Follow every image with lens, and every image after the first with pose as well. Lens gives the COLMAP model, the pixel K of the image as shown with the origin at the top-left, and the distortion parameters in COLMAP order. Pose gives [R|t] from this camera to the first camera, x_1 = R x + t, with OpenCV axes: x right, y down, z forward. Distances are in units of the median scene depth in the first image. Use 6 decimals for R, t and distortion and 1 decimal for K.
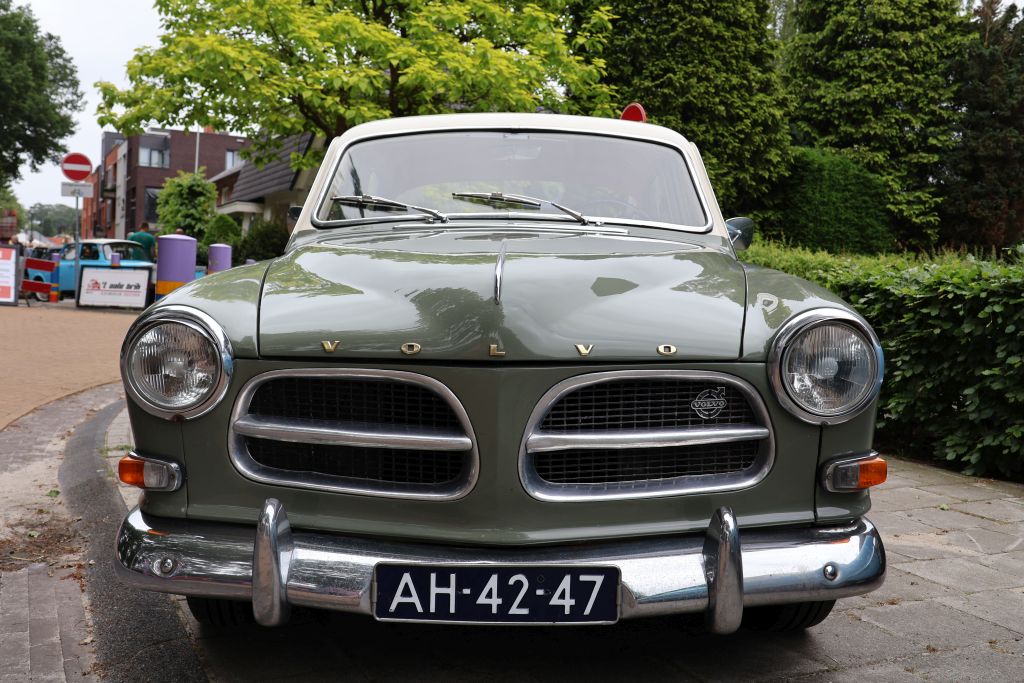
lens RADIAL K [[1040.1, 0, 510.1], [0, 1040.1, 344.6], [0, 0, 1]] dist [0.024748, 0.000000]
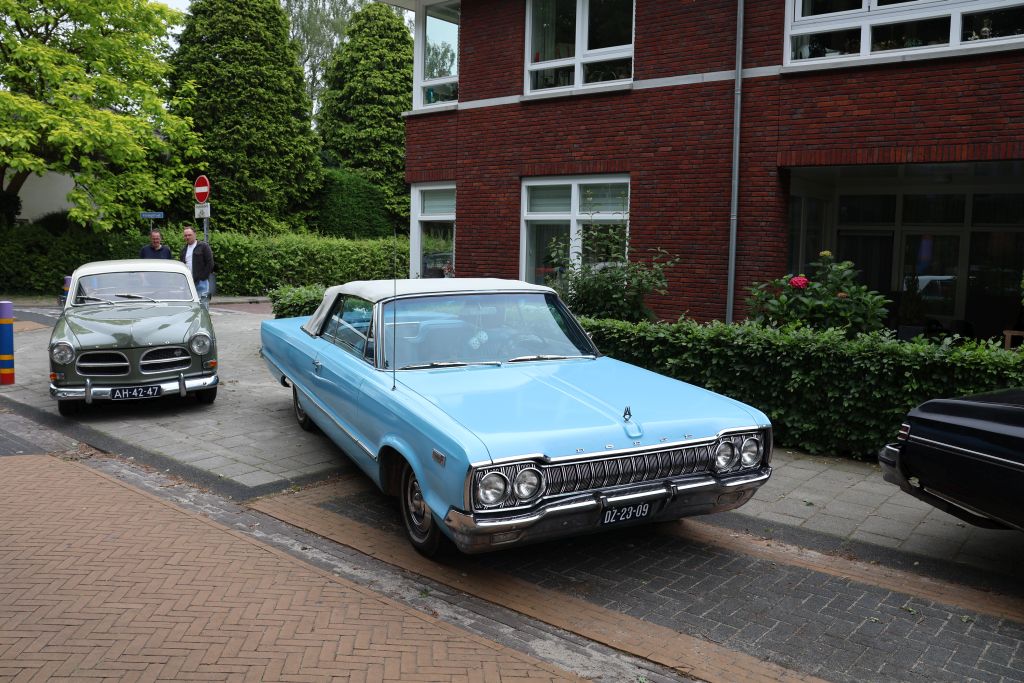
lens RADIAL K [[858.1, 0, 513.7], [0, 858.1, 341.8], [0, 0, 1]] dist [-0.157248, 0.128490]
pose [[0.911880, -0.073538, 0.403817, 0.003373], [0.046141, 0.995949, 0.077175, -0.020287], [-0.407856, -0.051742, 0.911579, -0.292476]]
